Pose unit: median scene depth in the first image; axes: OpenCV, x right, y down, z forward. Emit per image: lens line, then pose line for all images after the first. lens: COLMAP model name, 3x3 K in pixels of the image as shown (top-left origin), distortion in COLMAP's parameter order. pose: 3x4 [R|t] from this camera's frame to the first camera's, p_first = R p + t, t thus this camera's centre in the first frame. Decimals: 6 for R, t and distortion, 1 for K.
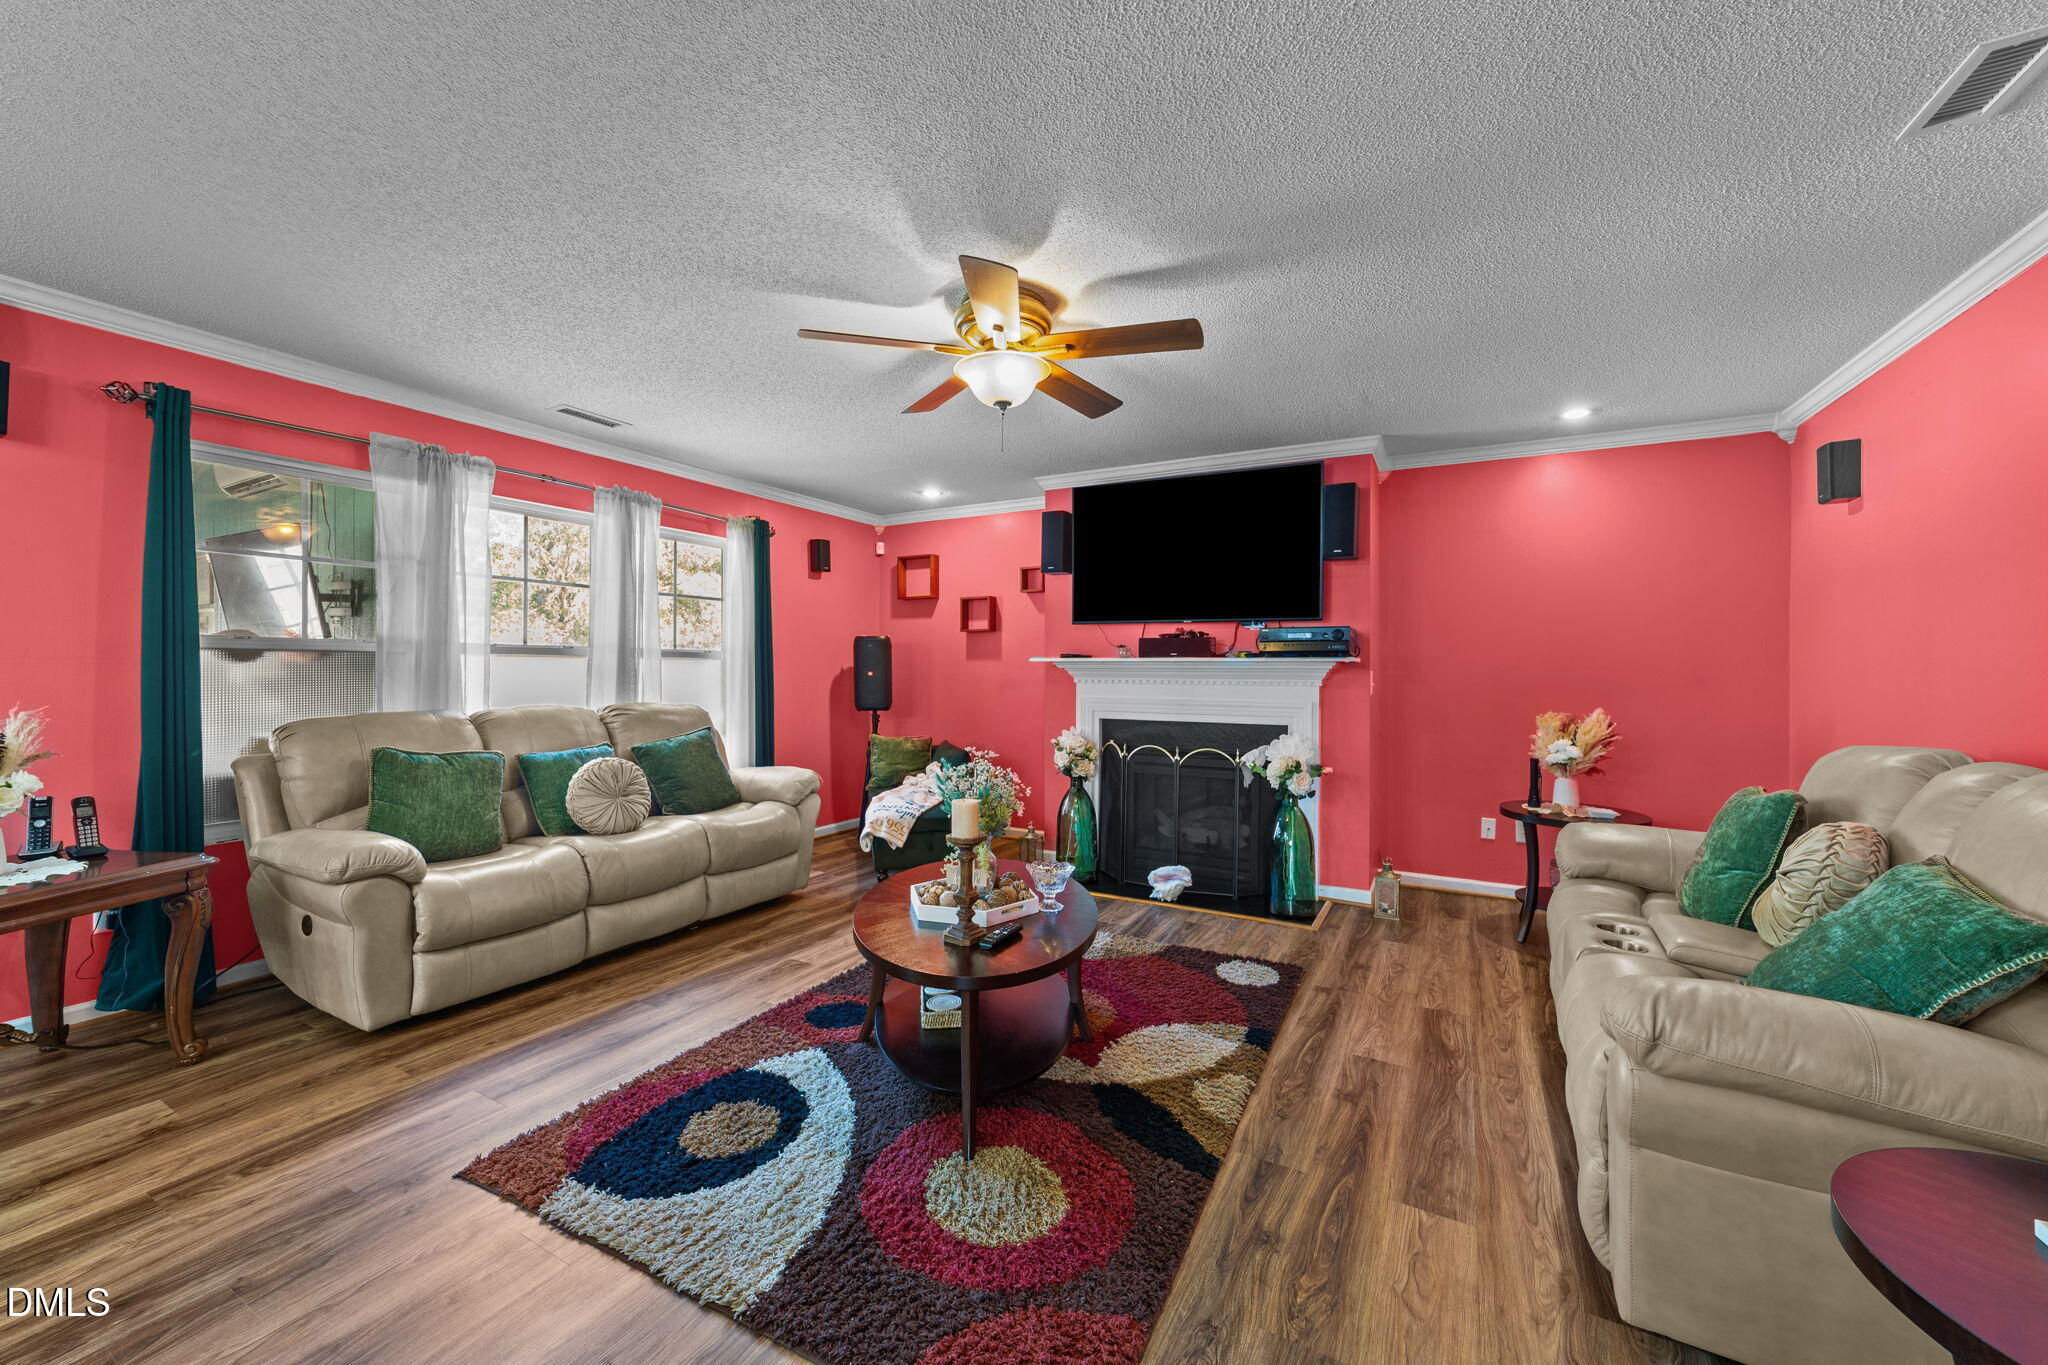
lens RADIAL K [[779.8, 0, 1030.8], [0, 779.8, 681.3], [0, 0, 1]] dist [-0.018930, 0.009040]
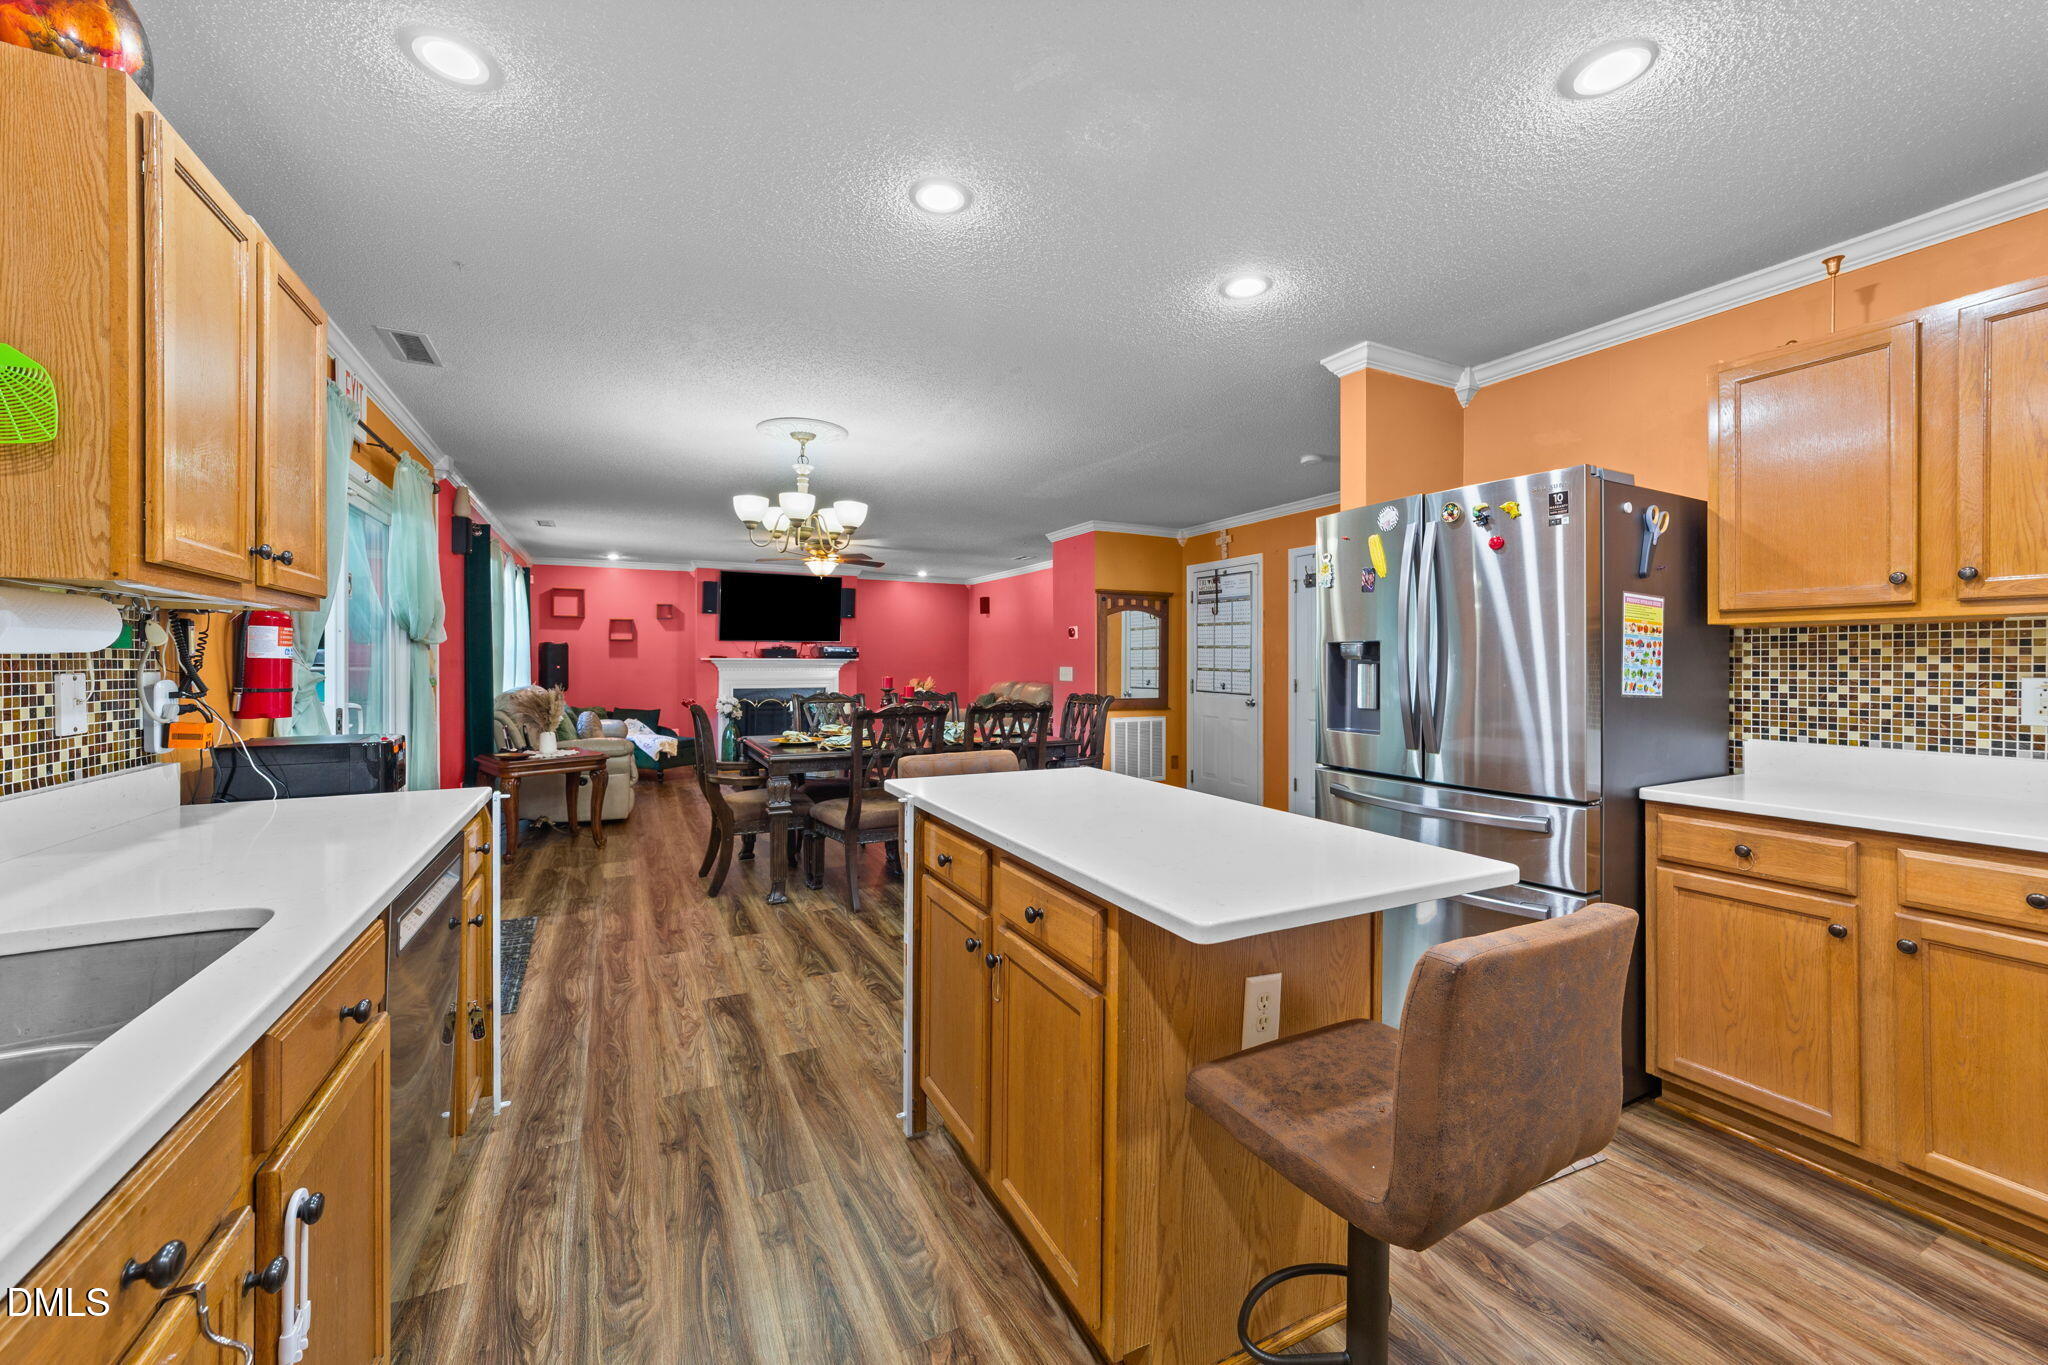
lens RADIAL K [[791.6, 0, 1031.5], [0, 791.6, 664.9], [0, 0, 1]] dist [-0.020498, 0.011047]
pose [[0.561106, -0.006019, 0.827722, -1.499528], [0.012629, 0.999919, -0.001290, -0.000468], [-0.827648, 0.011177, 0.561136, -0.977648]]
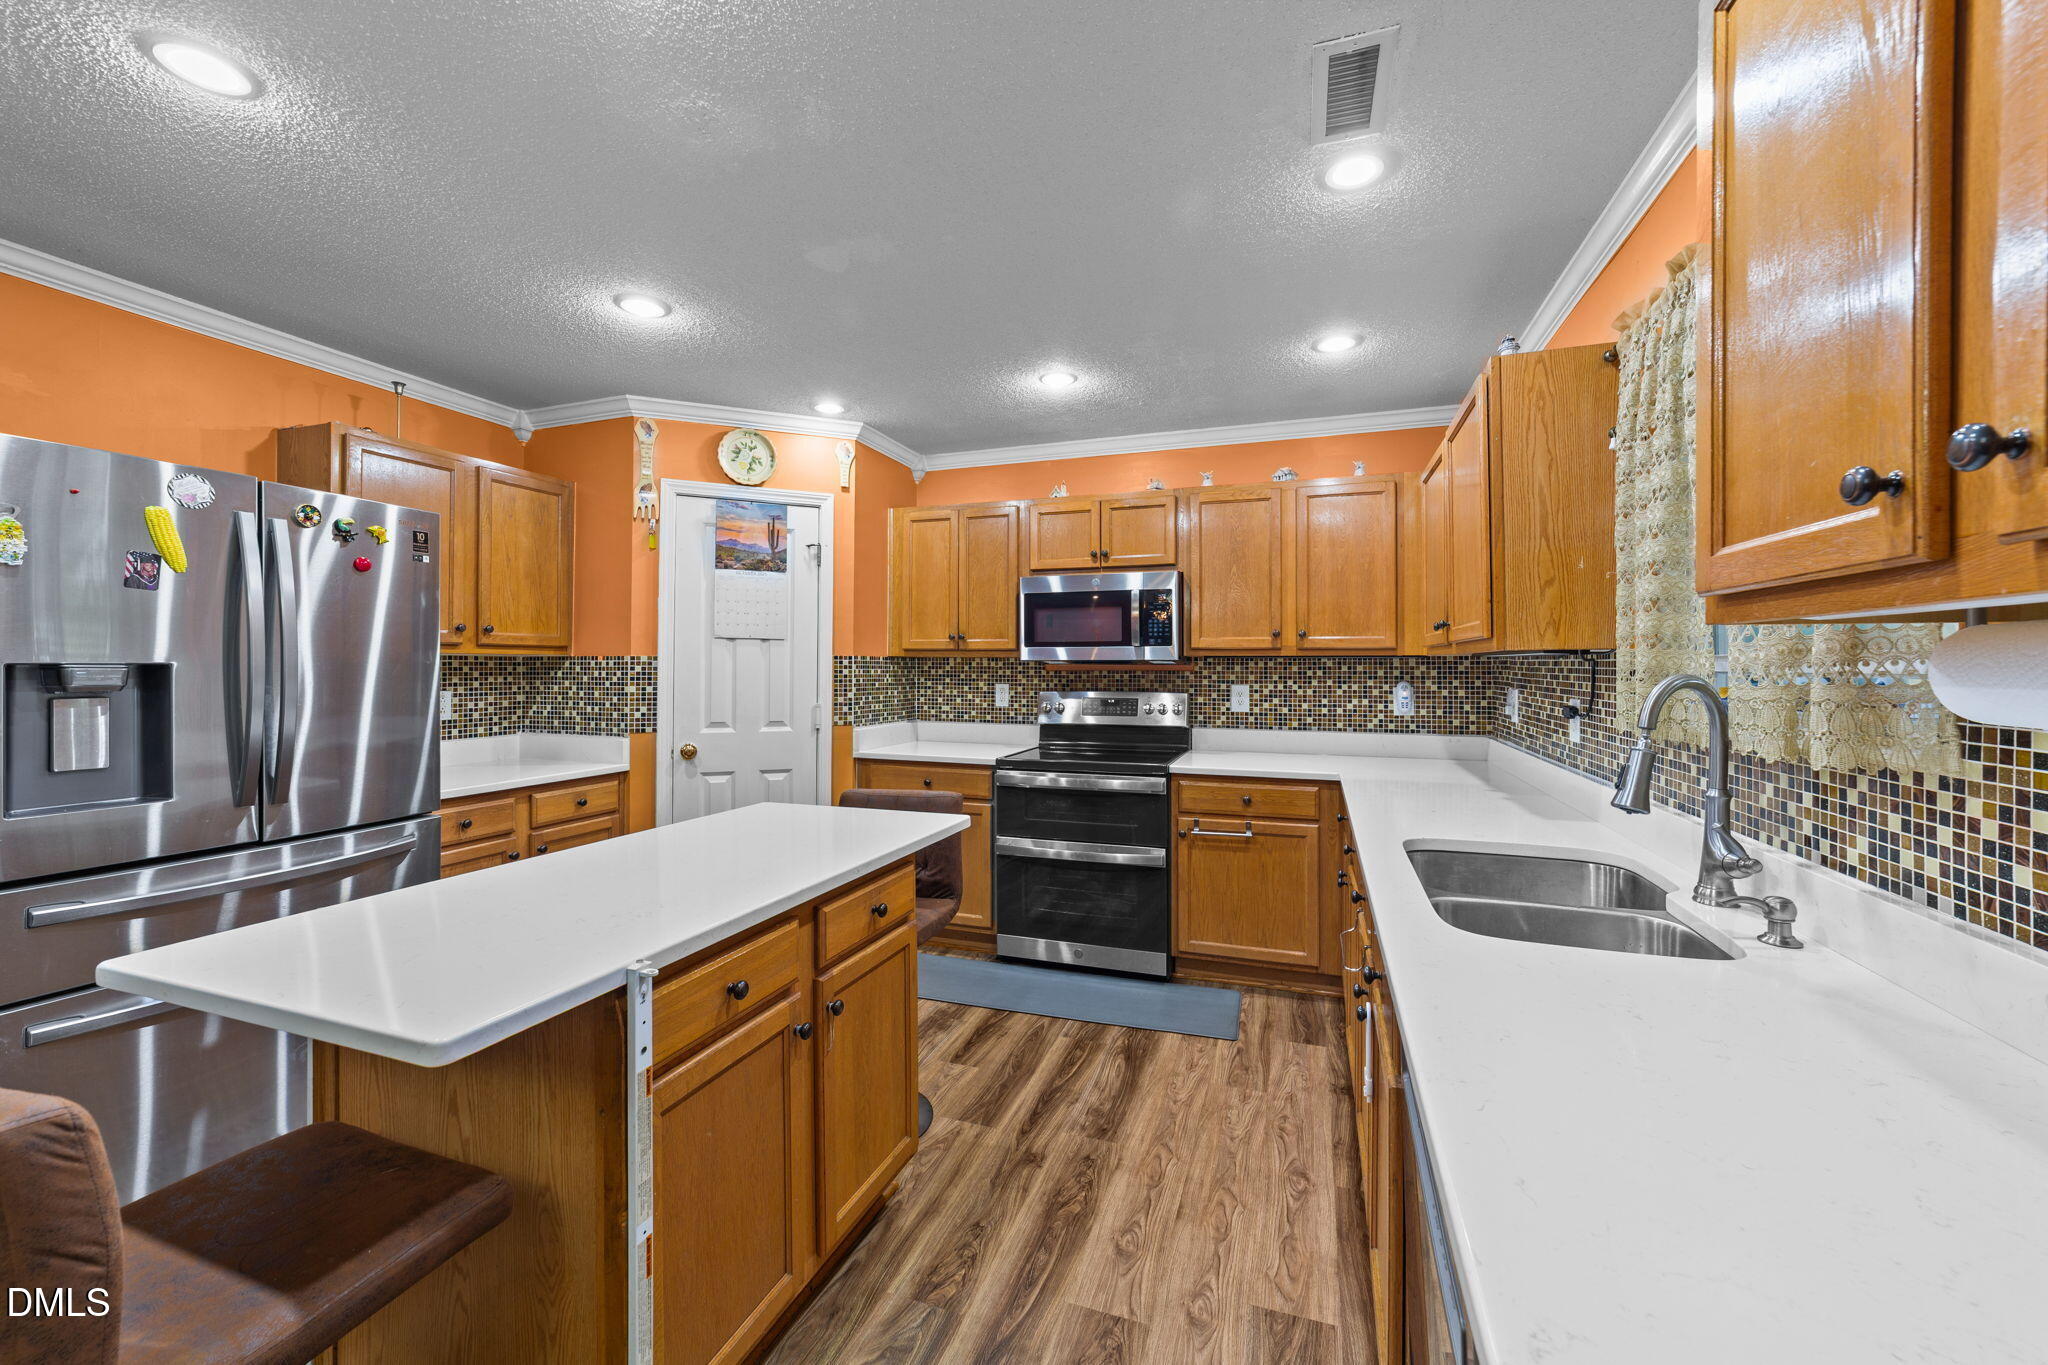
lens RADIAL K [[791.6, 0, 1031.5], [0, 791.6, 664.9], [0, 0, 1]] dist [-0.020498, 0.011047]
pose [[-0.987678, -0.007124, -0.156340, -1.179072], [-0.008836, 0.999908, 0.010260, -0.028353], [0.156253, 0.011515, -0.987650, -0.261199]]
